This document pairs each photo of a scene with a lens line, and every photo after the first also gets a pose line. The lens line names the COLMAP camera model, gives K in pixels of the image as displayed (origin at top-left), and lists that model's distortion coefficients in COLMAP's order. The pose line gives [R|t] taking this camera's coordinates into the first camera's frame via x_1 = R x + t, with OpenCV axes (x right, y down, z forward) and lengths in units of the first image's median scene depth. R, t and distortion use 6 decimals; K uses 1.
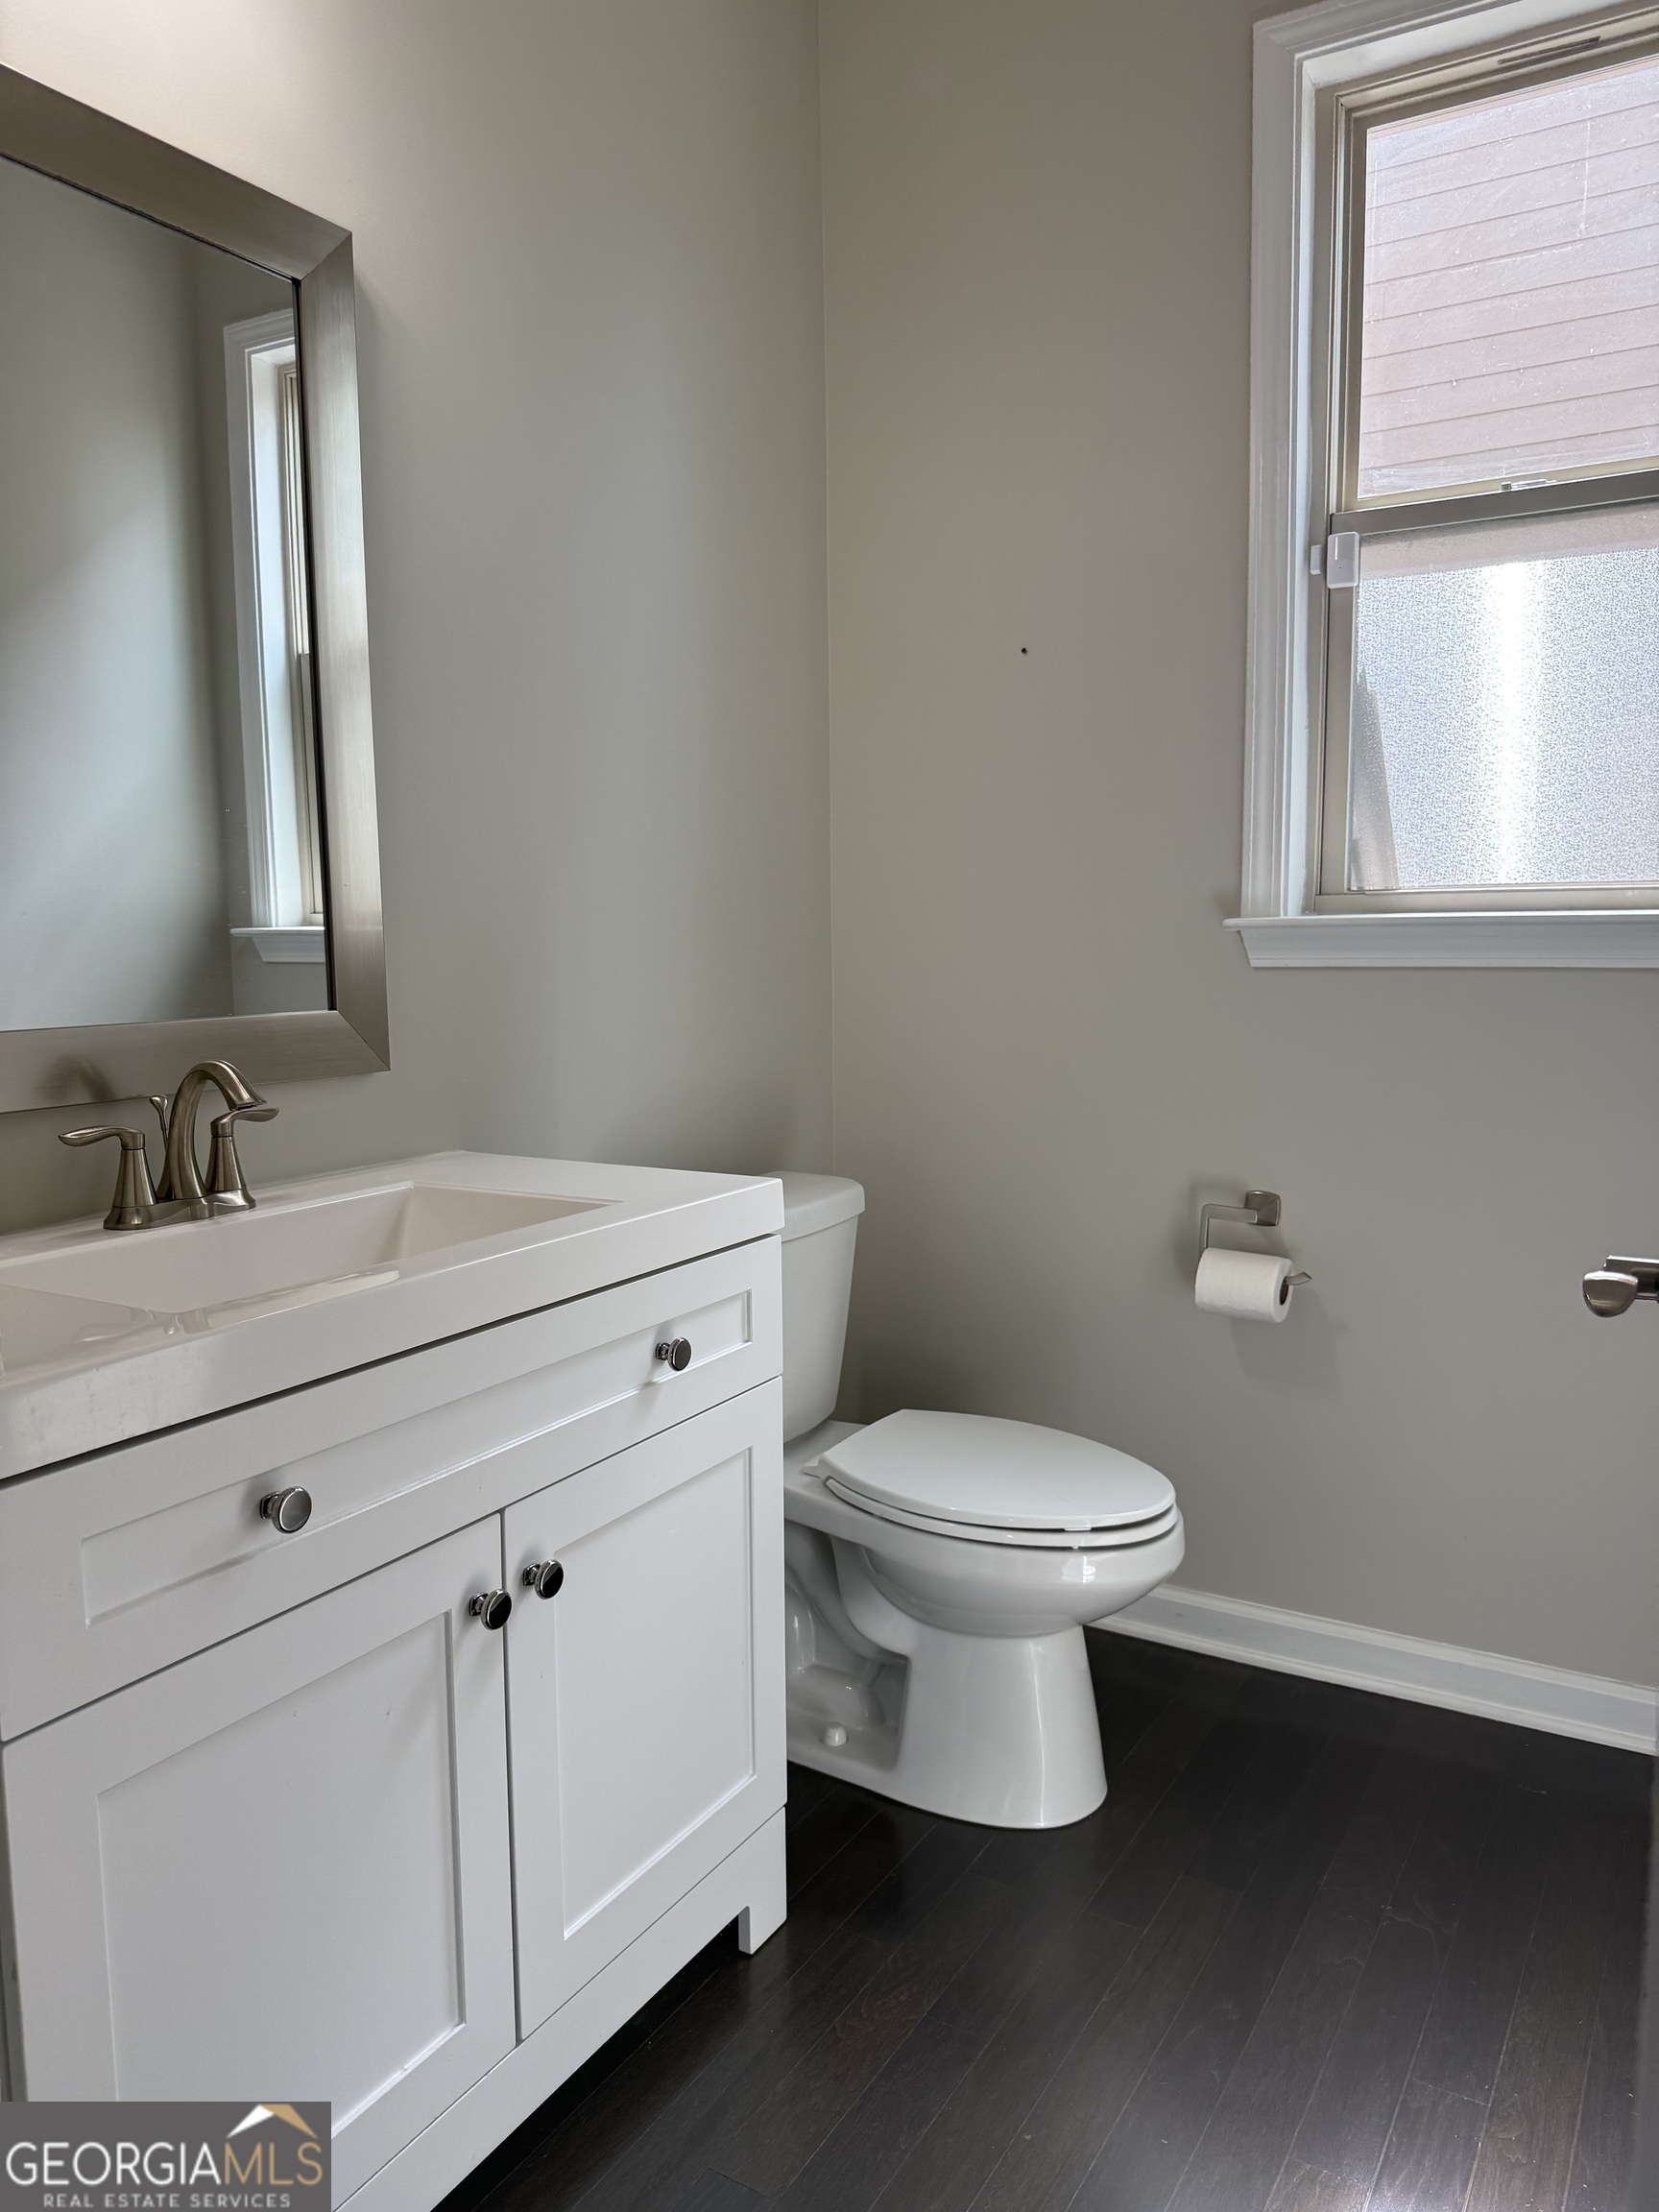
lens RADIAL K [[1538.3, 0, 829.5], [0, 1538.3, 1106.0], [0, 0, 1]] dist [0.140335, -0.223610]
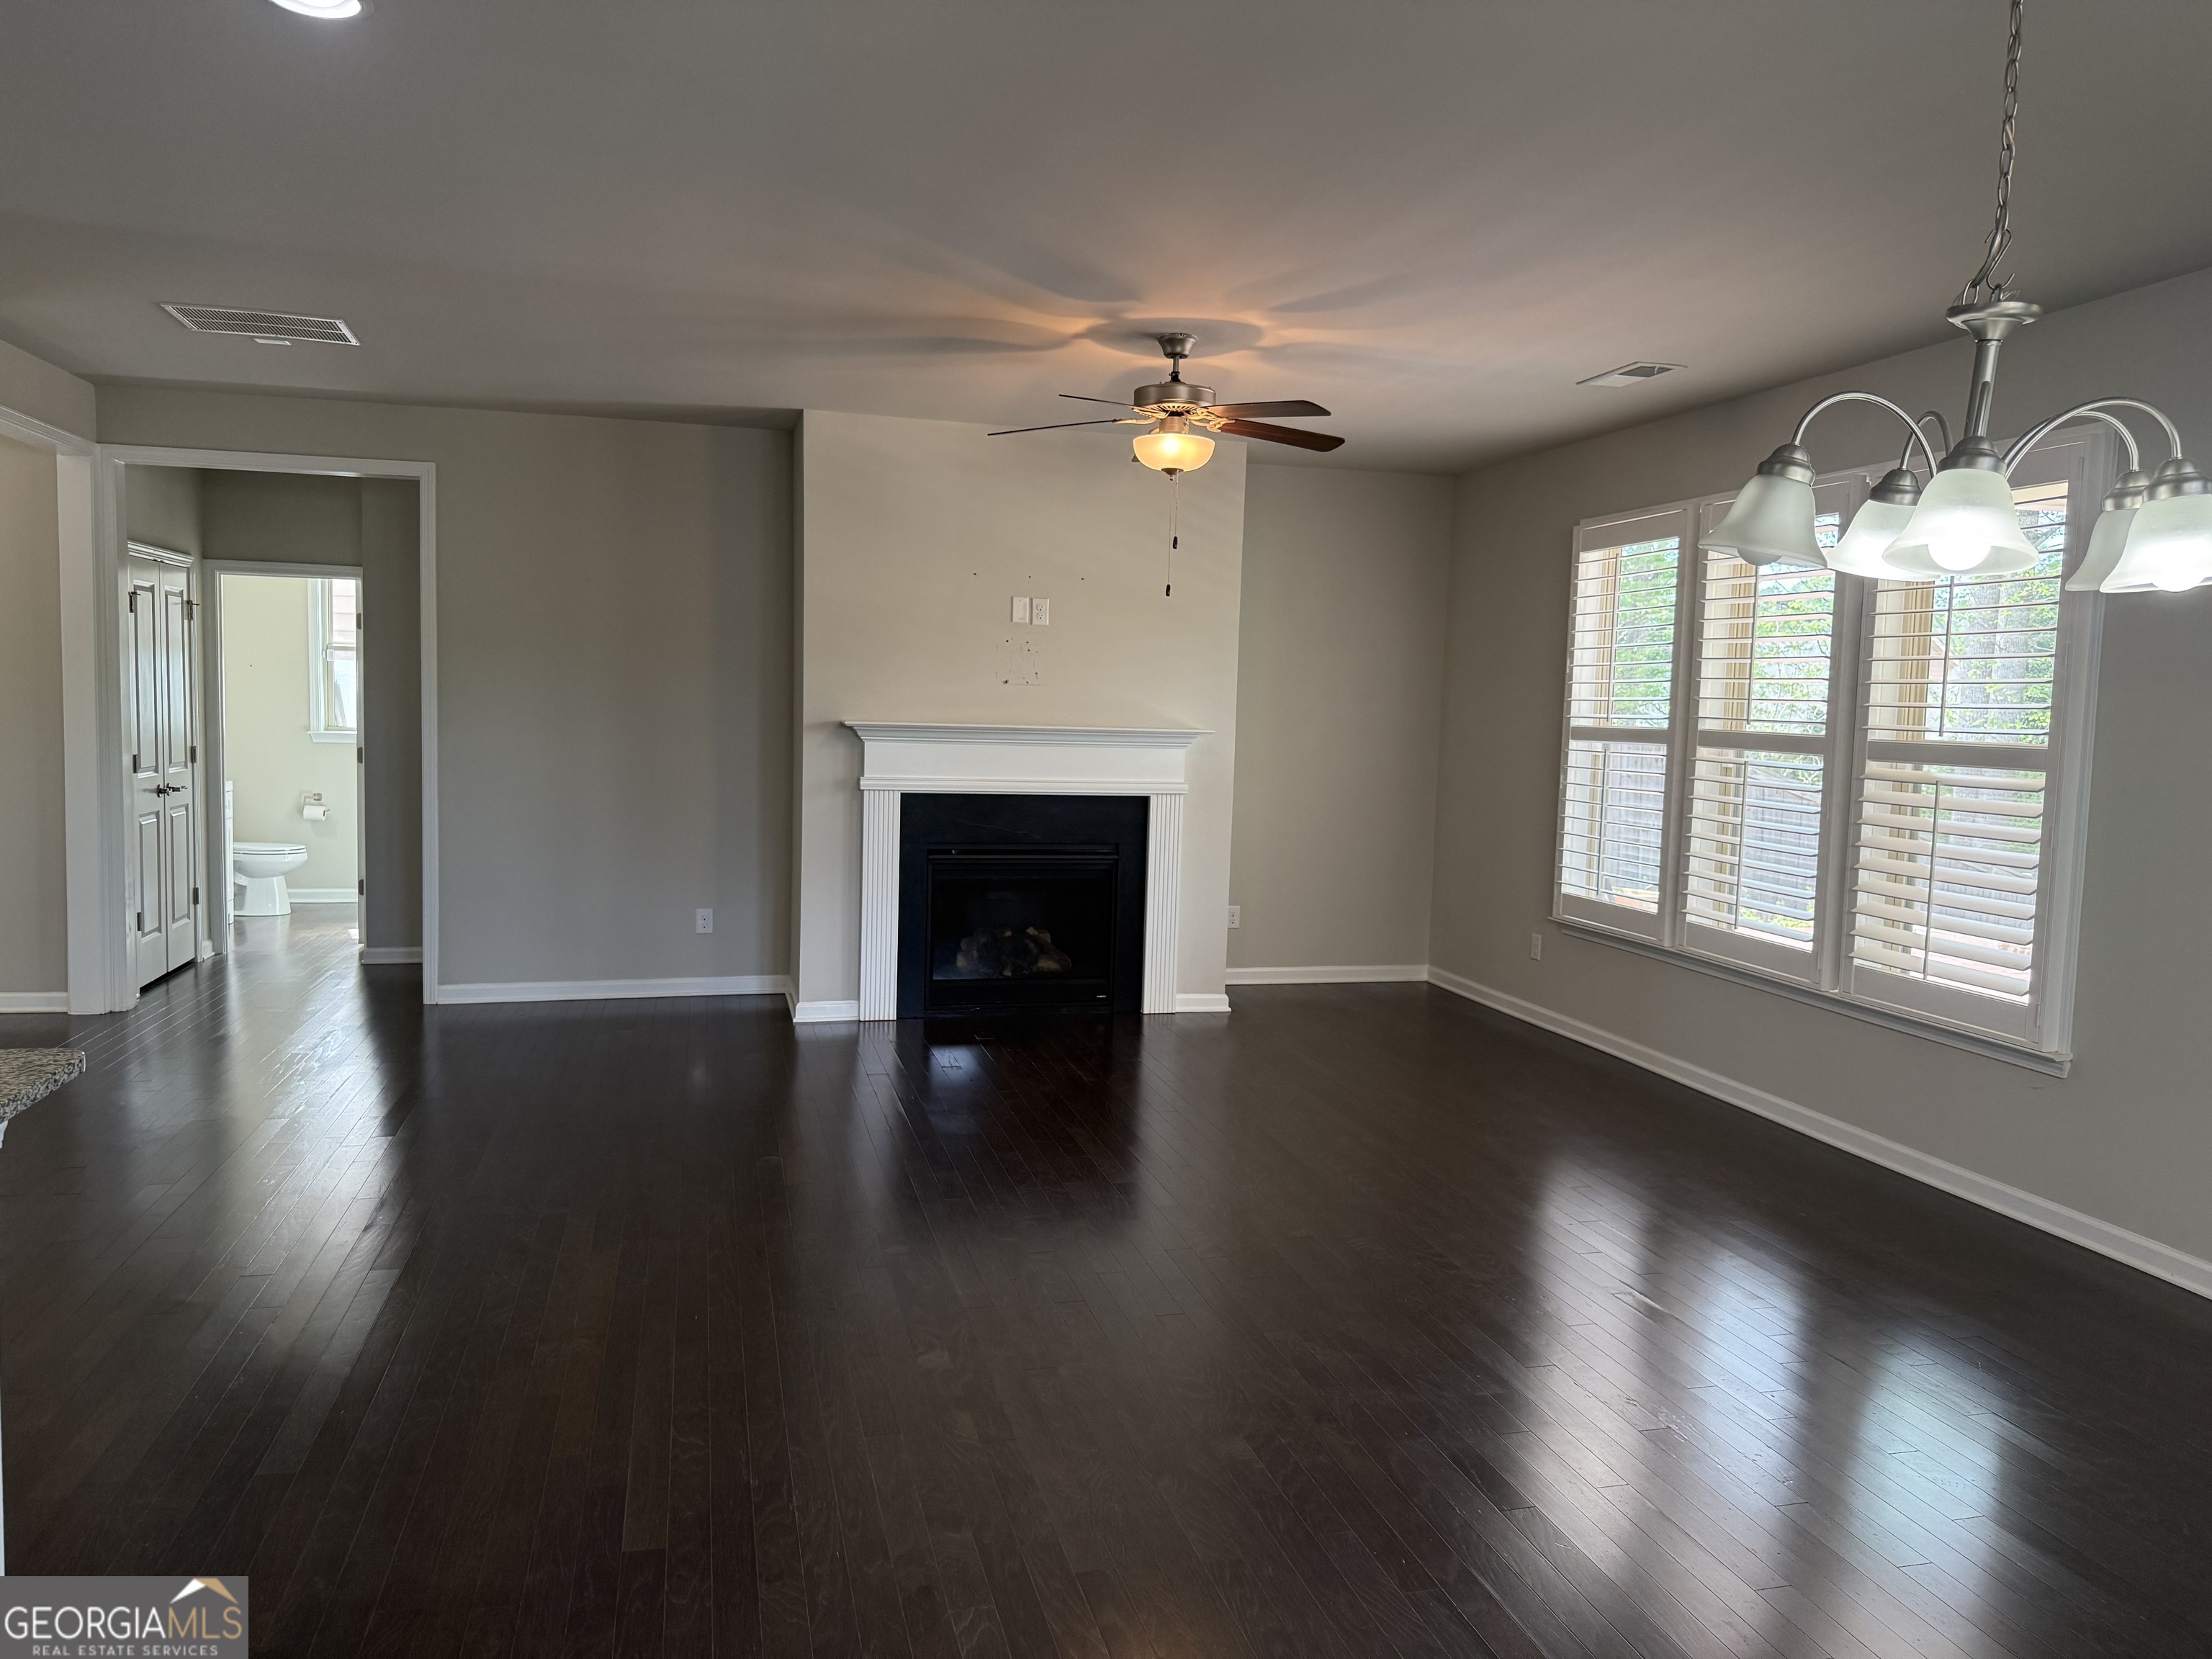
lens RADIAL K [[1538.3, 0, 1106.0], [0, 1538.3, 829.5], [0, 0, 1]] dist [0.140335, -0.223610]
pose [[0.691042, -0.025243, 0.722373, -1.432958], [0.044034, 0.999004, -0.007215, 0.296341], [-0.721472, 0.036795, 0.691466, -3.784472]]
